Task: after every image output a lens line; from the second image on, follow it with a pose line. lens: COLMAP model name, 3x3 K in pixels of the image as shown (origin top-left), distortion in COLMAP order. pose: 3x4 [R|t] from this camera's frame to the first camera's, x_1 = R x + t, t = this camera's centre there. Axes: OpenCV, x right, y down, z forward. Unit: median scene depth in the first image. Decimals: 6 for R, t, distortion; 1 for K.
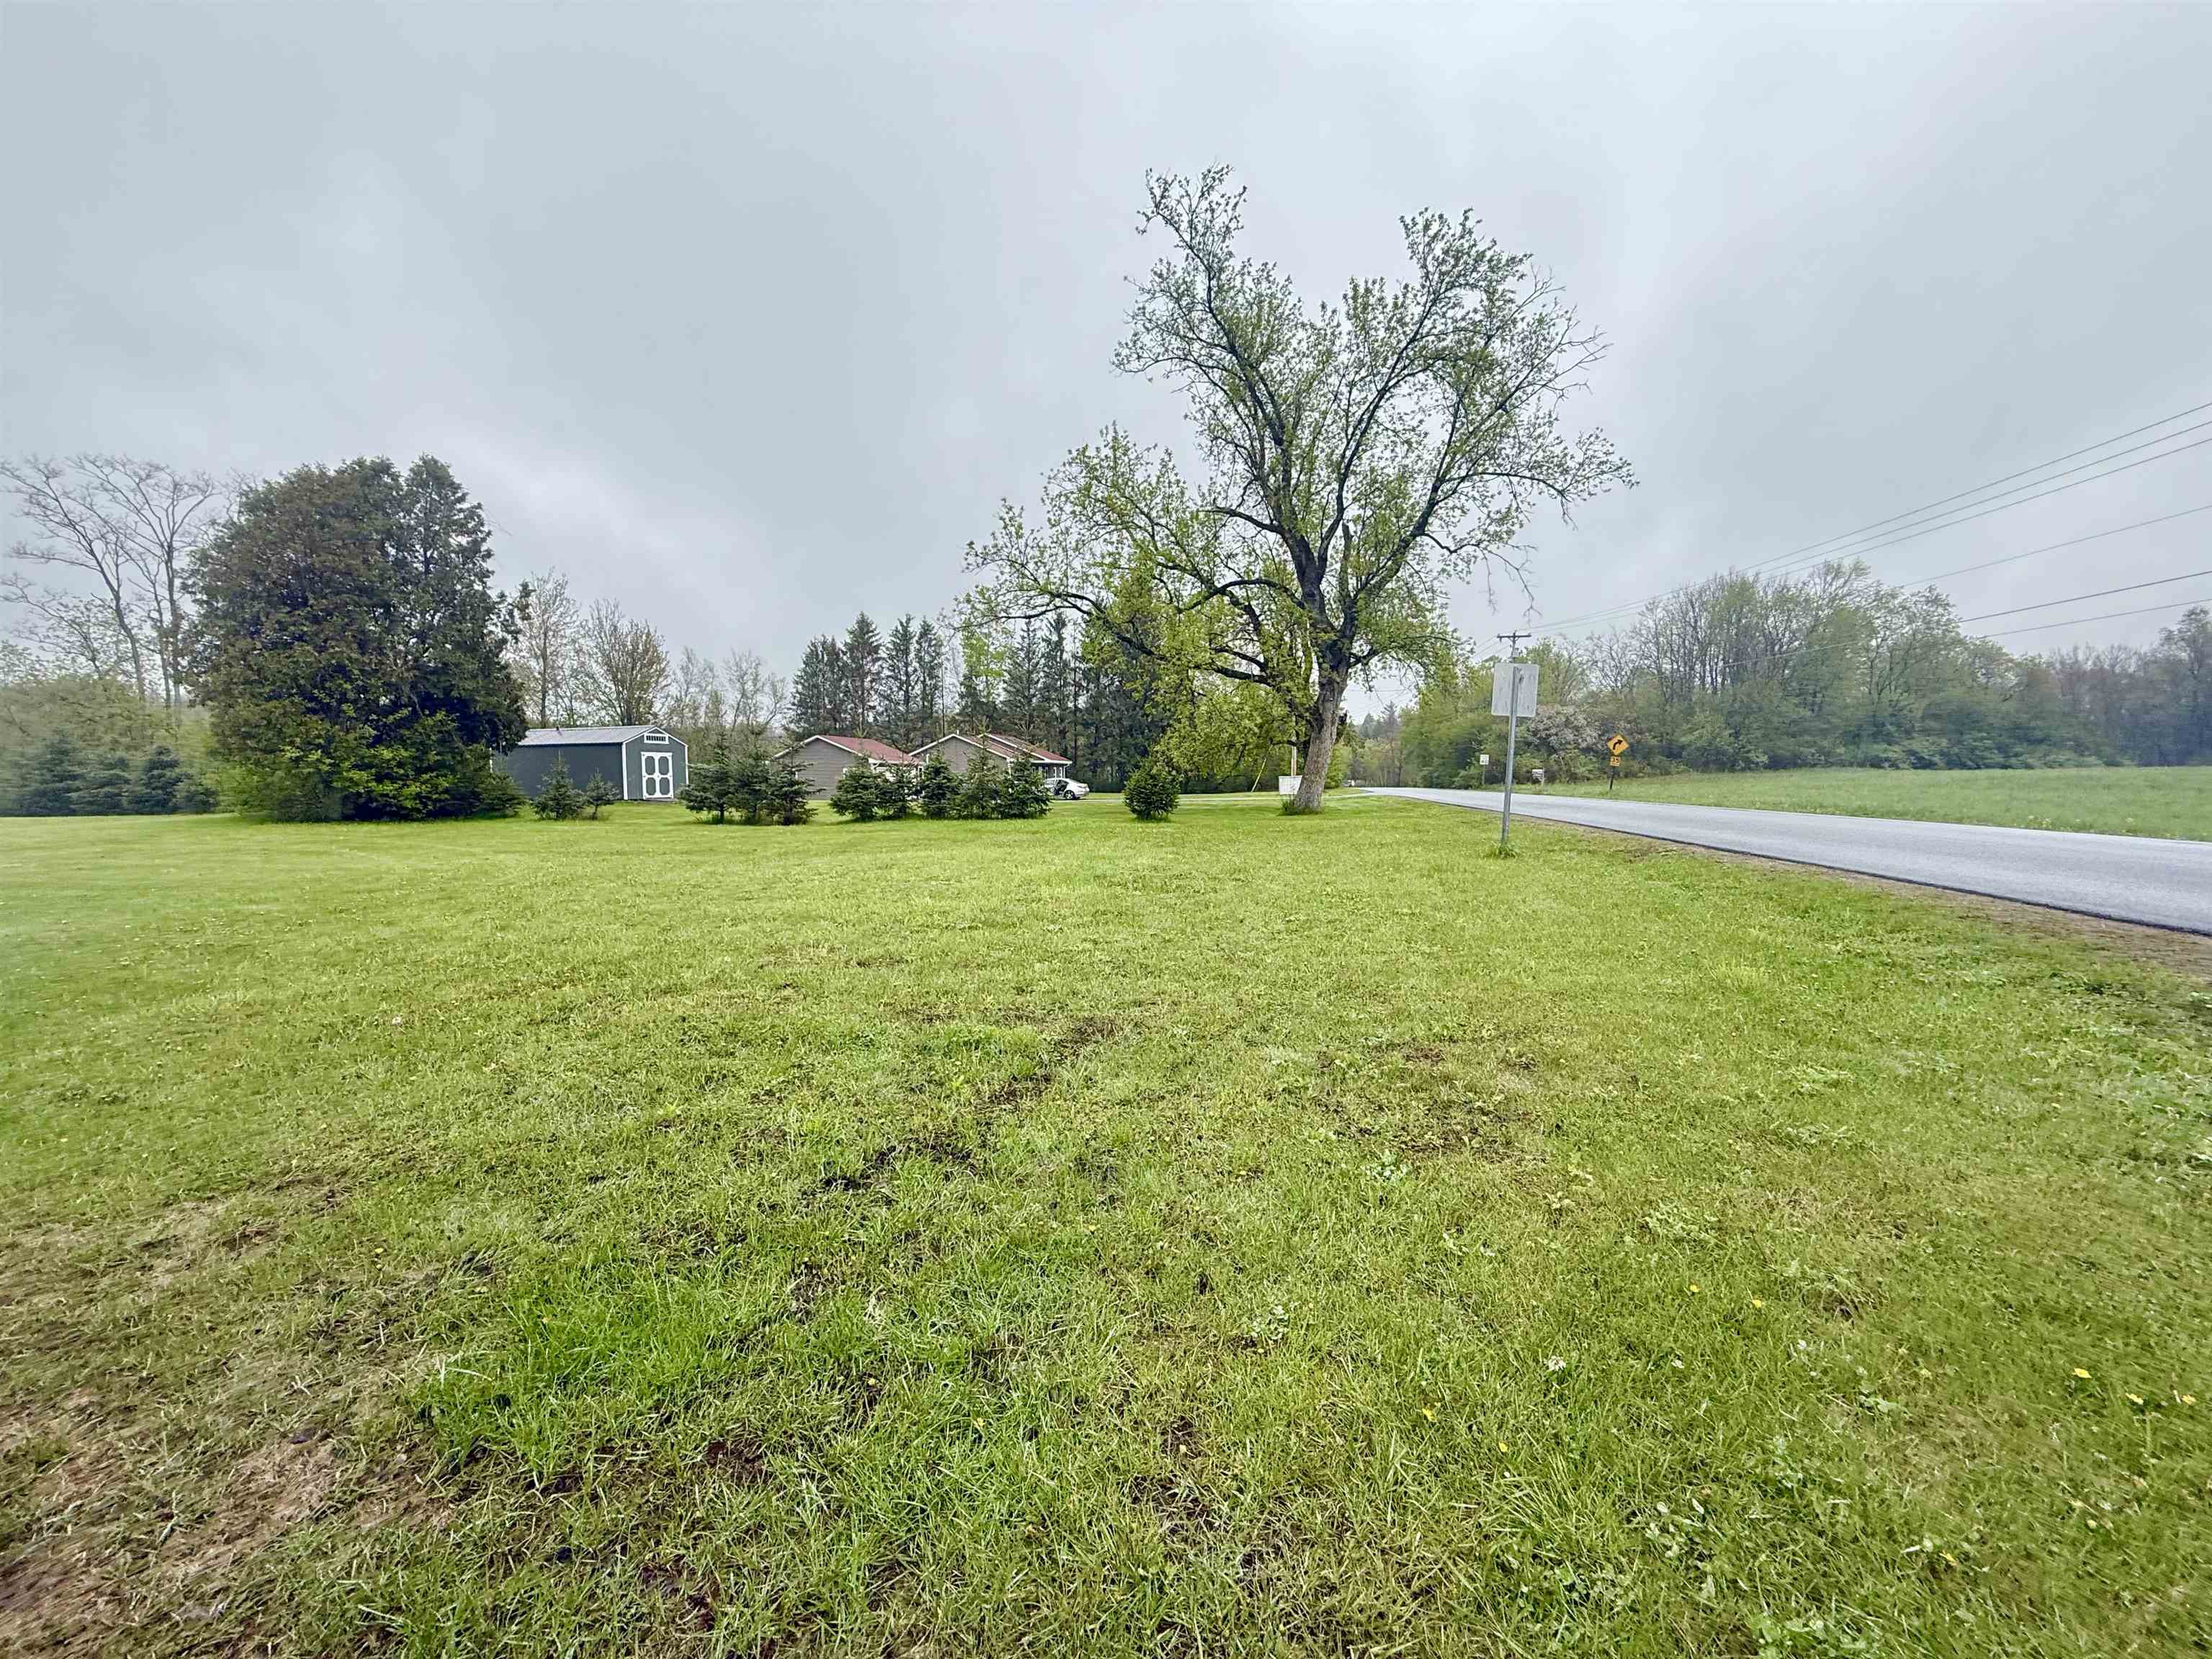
lens RADIAL K [[866.8, 0, 1106.0], [0, 866.8, 829.5], [0, 0, 1]] dist [0.019605, -0.000151]
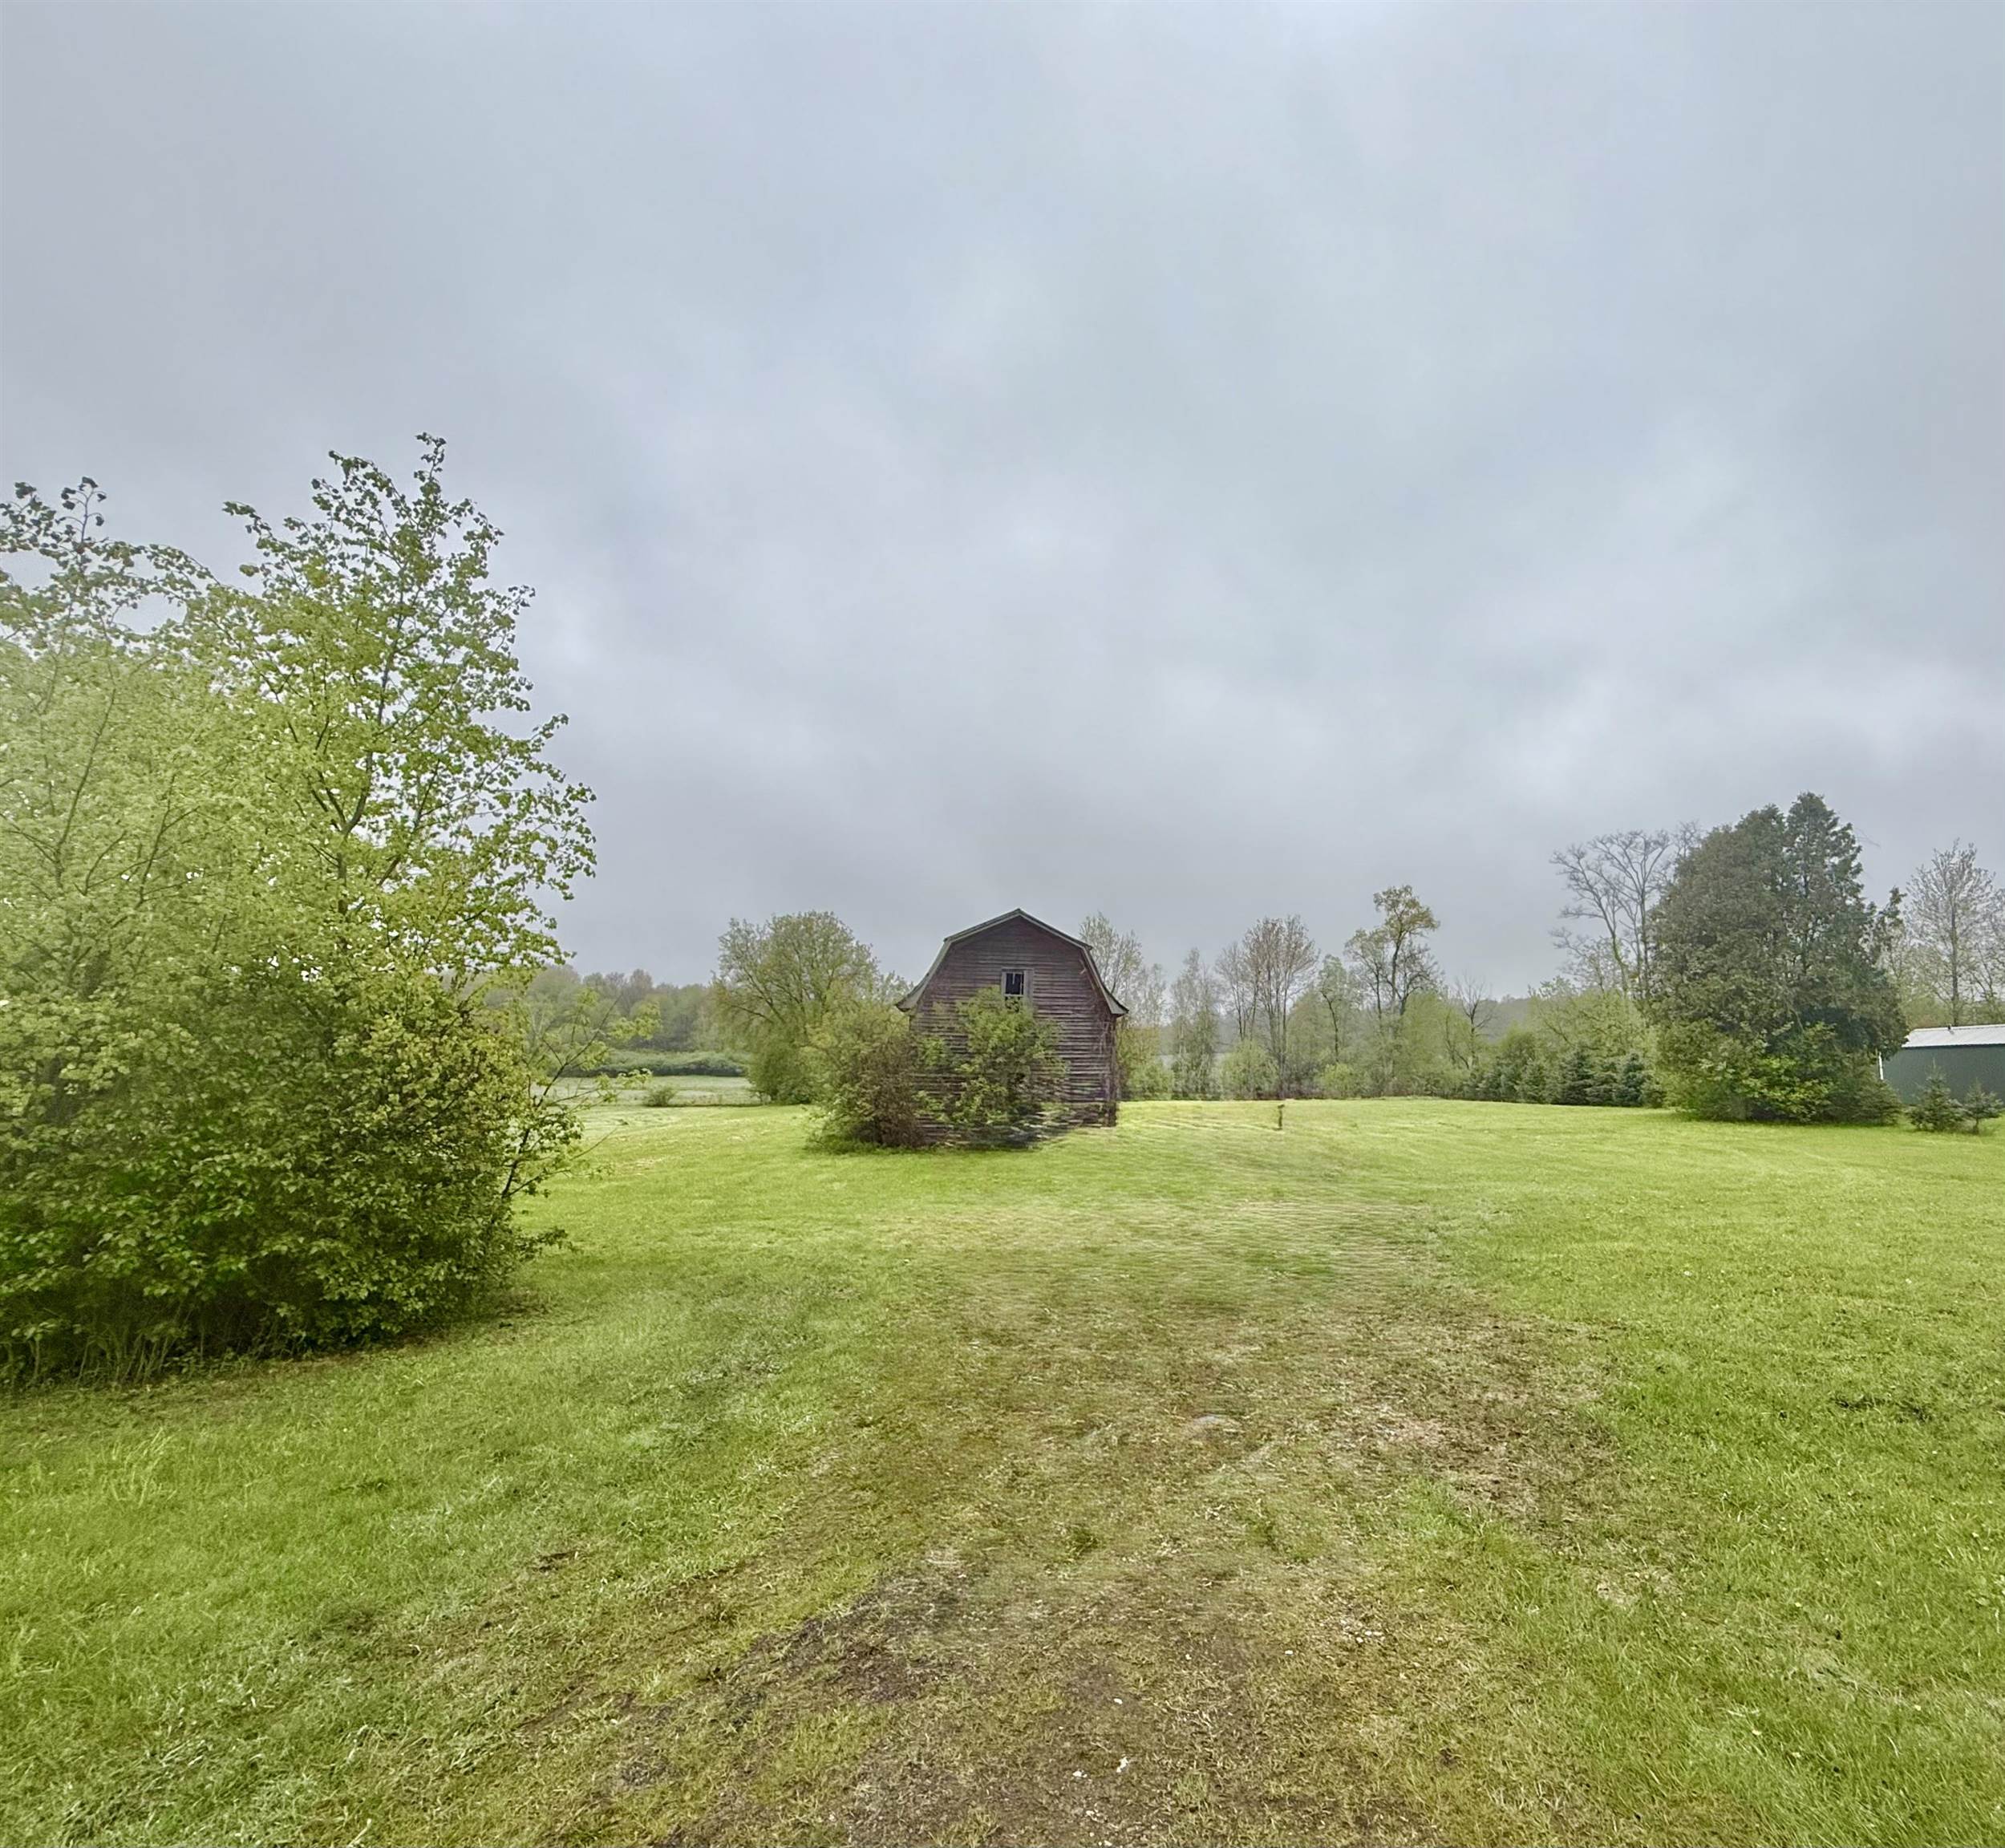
lens RADIAL K [[1170.1, 0, 1002.5], [0, 1170.1, 924.0], [0, 0, 1]] dist [-0.048064, 0.002028]
pose [[0.225959, -0.093233, -0.969665, 0.367973], [-0.058241, 0.992336, -0.108985, -0.044612], [0.972394, 0.081100, 0.218798, -0.274038]]
